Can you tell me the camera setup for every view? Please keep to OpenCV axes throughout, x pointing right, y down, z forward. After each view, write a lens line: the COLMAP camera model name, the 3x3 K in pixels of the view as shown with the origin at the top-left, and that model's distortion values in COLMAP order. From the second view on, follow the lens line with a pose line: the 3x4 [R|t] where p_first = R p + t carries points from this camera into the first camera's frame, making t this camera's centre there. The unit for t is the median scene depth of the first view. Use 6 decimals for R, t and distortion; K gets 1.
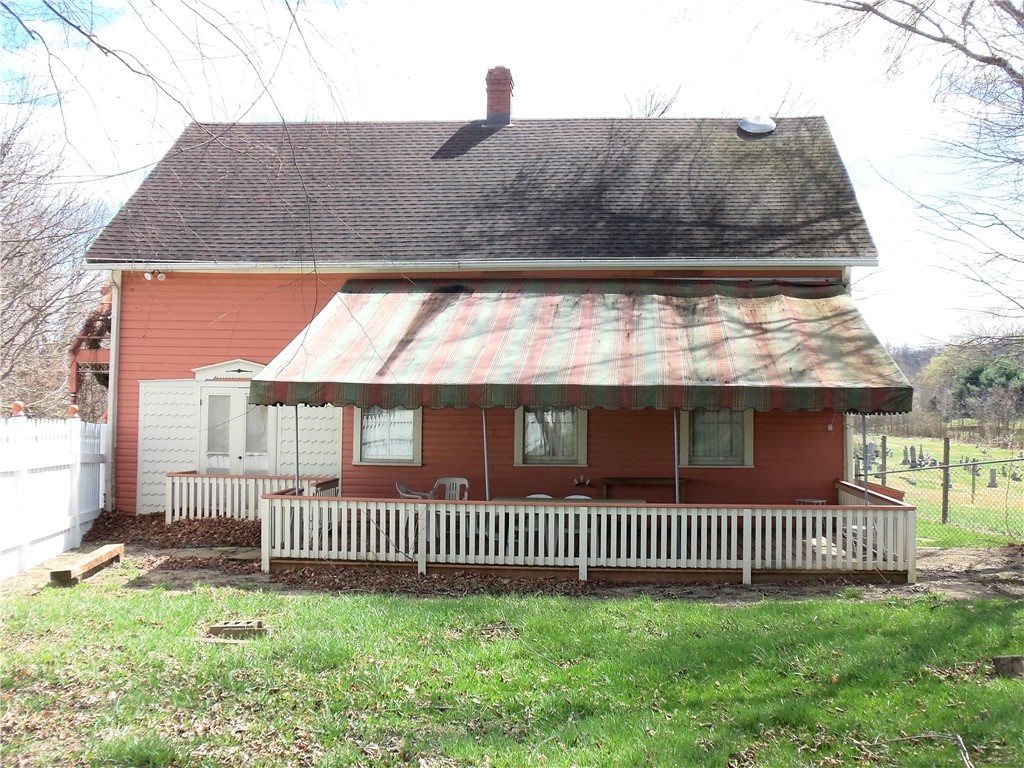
lens RADIAL K [[1099.1, 0, 512.0], [0, 1099.1, 384.0], [0, 0, 1]] dist [-0.162245, -0.005026]
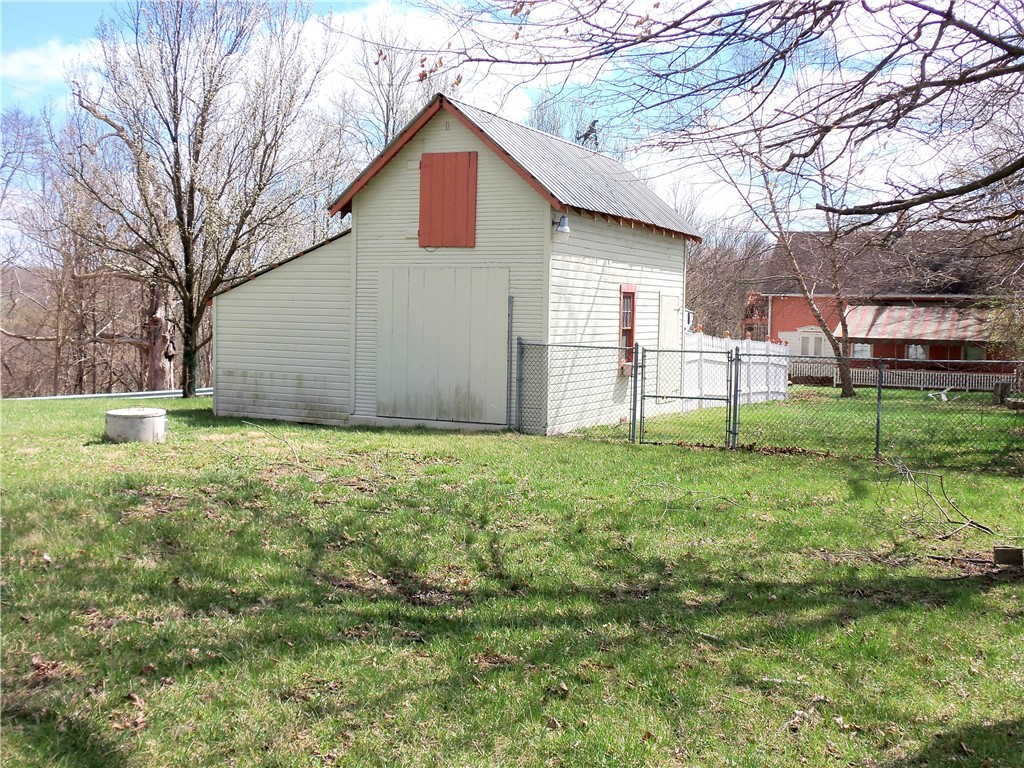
lens RADIAL K [[1099.1, 0, 512.0], [0, 1099.1, 384.0], [0, 0, 1]] dist [-0.162245, -0.005026]
pose [[0.934447, 0.033754, -0.354498, 0.048262], [-0.006906, 0.997028, 0.076729, -0.096566], [0.356034, -0.069251, 0.931903, -2.381450]]
